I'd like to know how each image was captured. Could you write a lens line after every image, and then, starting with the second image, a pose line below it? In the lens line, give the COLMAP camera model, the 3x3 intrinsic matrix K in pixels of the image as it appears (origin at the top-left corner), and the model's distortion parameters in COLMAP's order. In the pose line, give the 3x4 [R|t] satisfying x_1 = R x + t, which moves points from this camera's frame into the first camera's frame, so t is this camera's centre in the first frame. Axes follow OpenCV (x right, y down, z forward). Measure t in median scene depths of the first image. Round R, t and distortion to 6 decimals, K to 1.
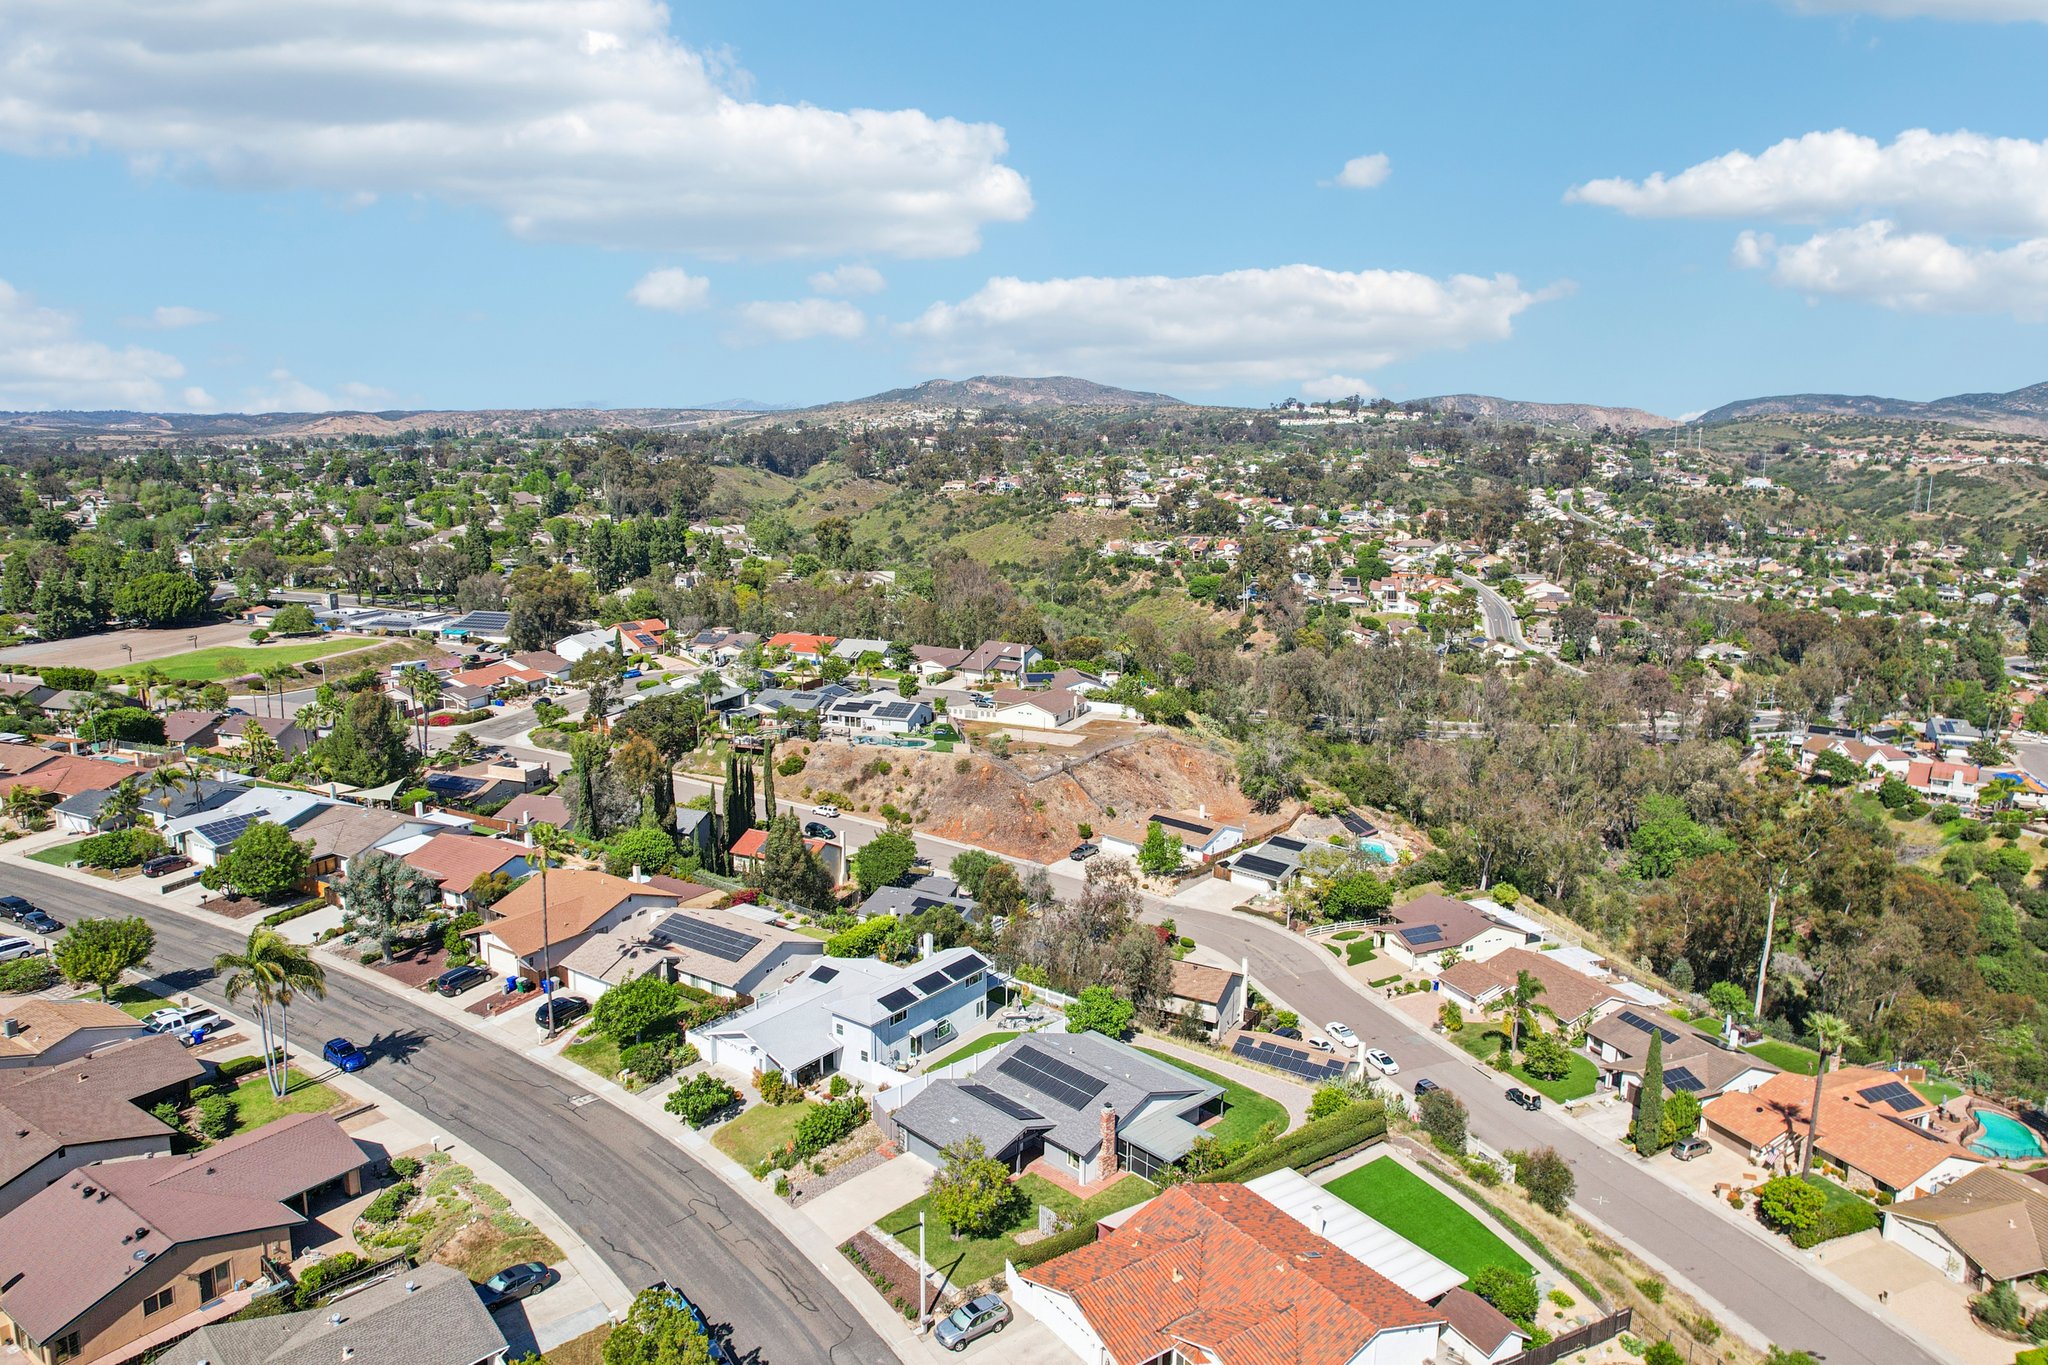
lens RADIAL K [[1315.4, 0, 1024.2], [0, 1315.4, 663.4], [0, 0, 1]] dist [-0.074827, 0.062671]
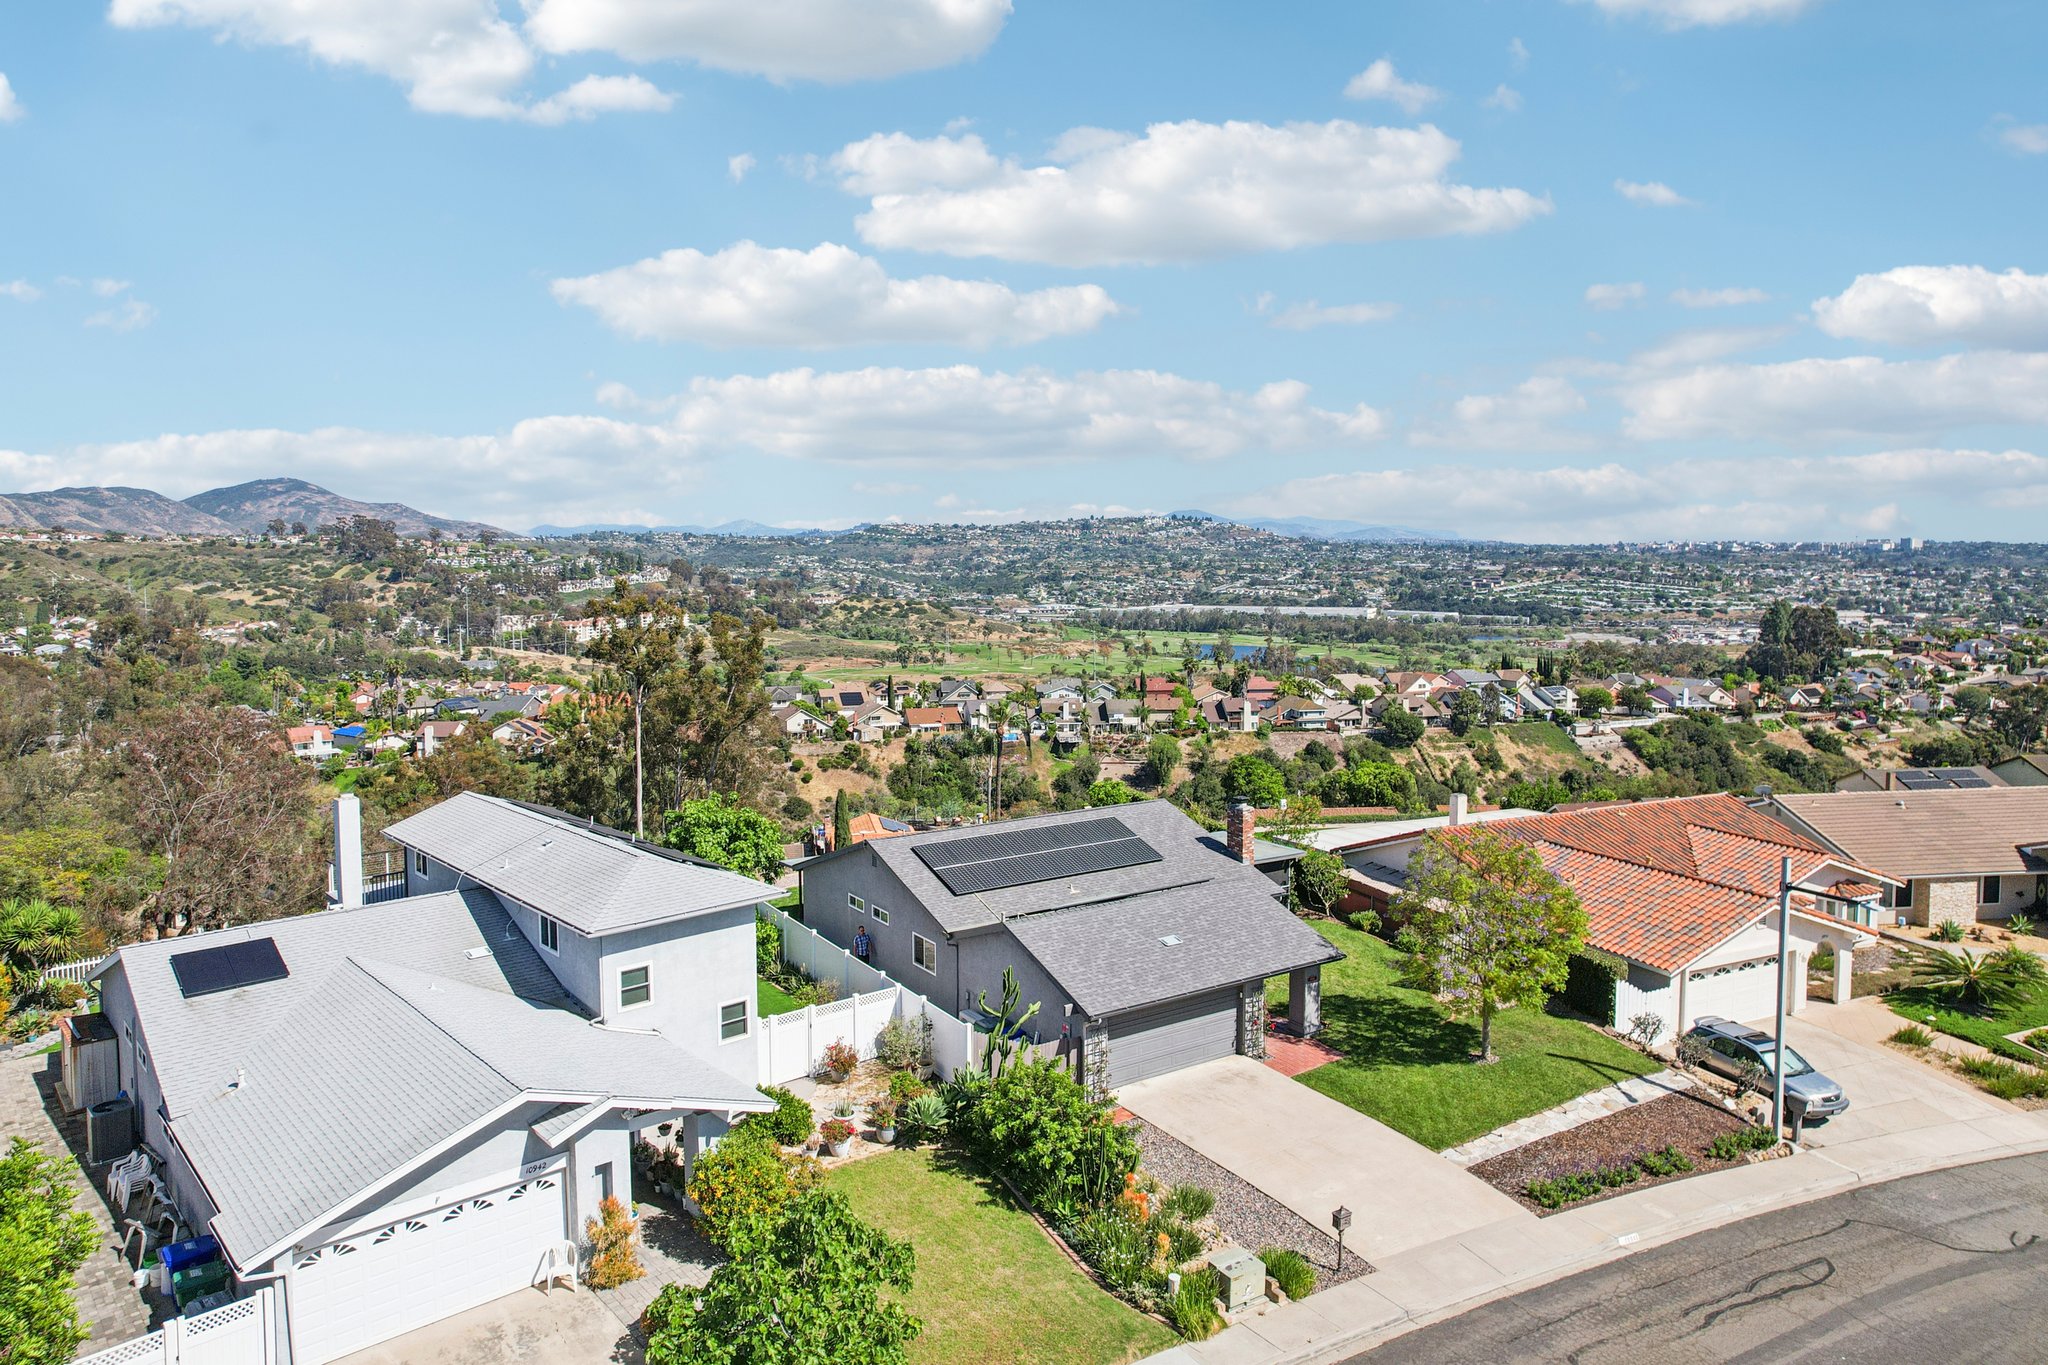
lens RADIAL K [[1326.4, 0, 1025.7], [0, 1326.4, 616.6], [0, 0, 1]] dist [-0.073879, 0.068781]
pose [[0.198204, -0.066024, 0.977935, -0.083210], [0.177113, 0.983717, 0.030518, 0.040868], [-0.964026, 0.167156, 0.206670, 0.168007]]
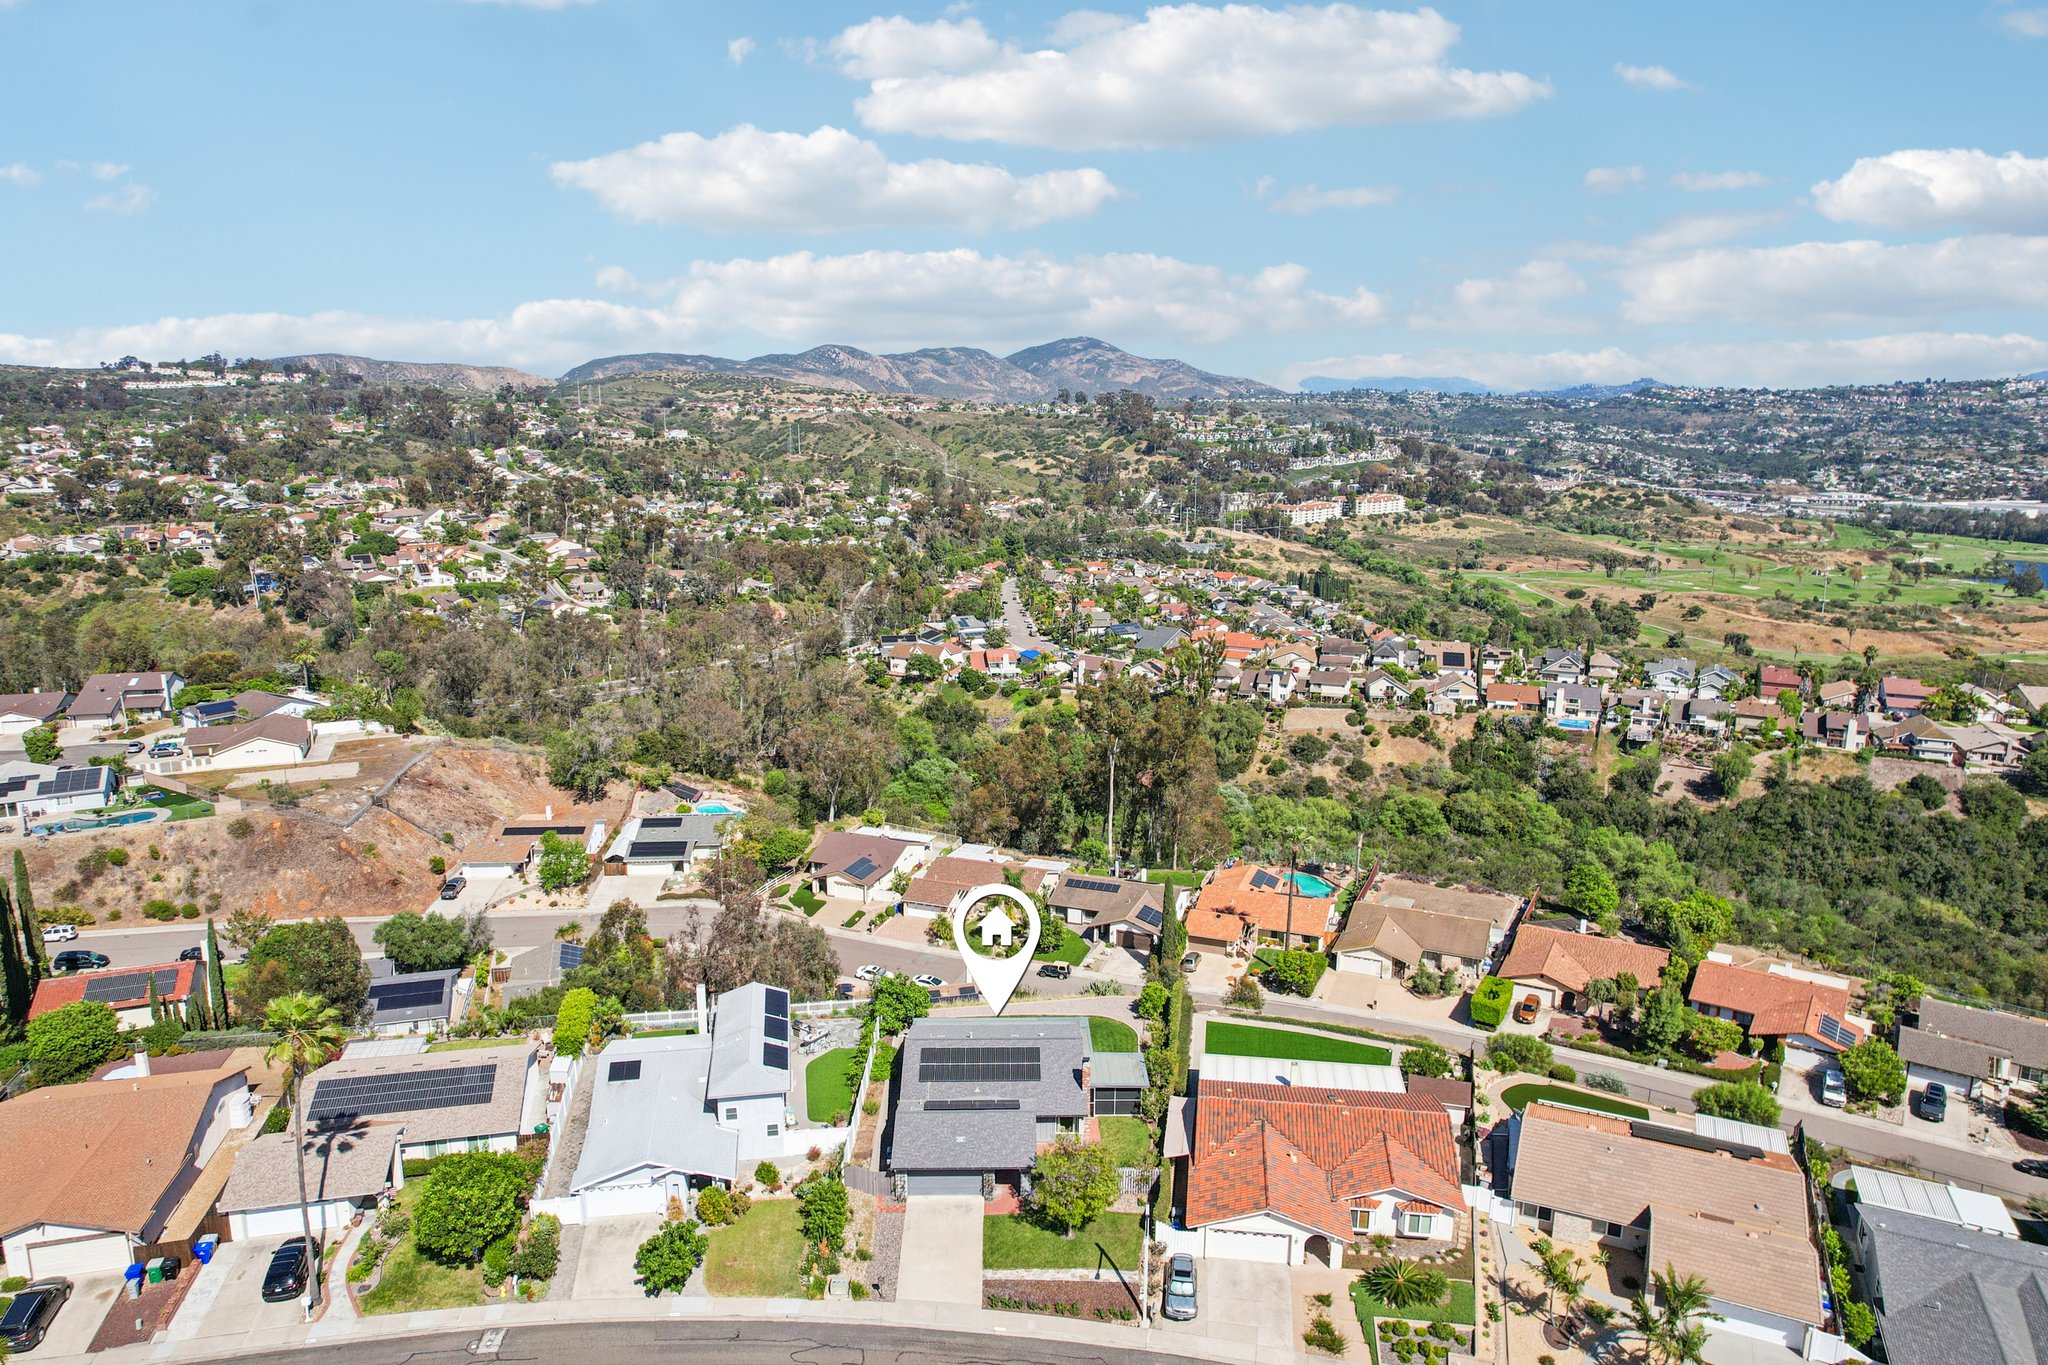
lens RADIAL K [[1301.1, 0, 1030.4], [0, 1301.1, 684.9], [0, 0, 1]] dist [-0.070877, 0.062279]
pose [[0.685045, -0.165272, 0.709506, -0.110928], [0.130604, 0.986009, 0.103579, -0.010455], [-0.716698, 0.021708, 0.697046, 0.056084]]
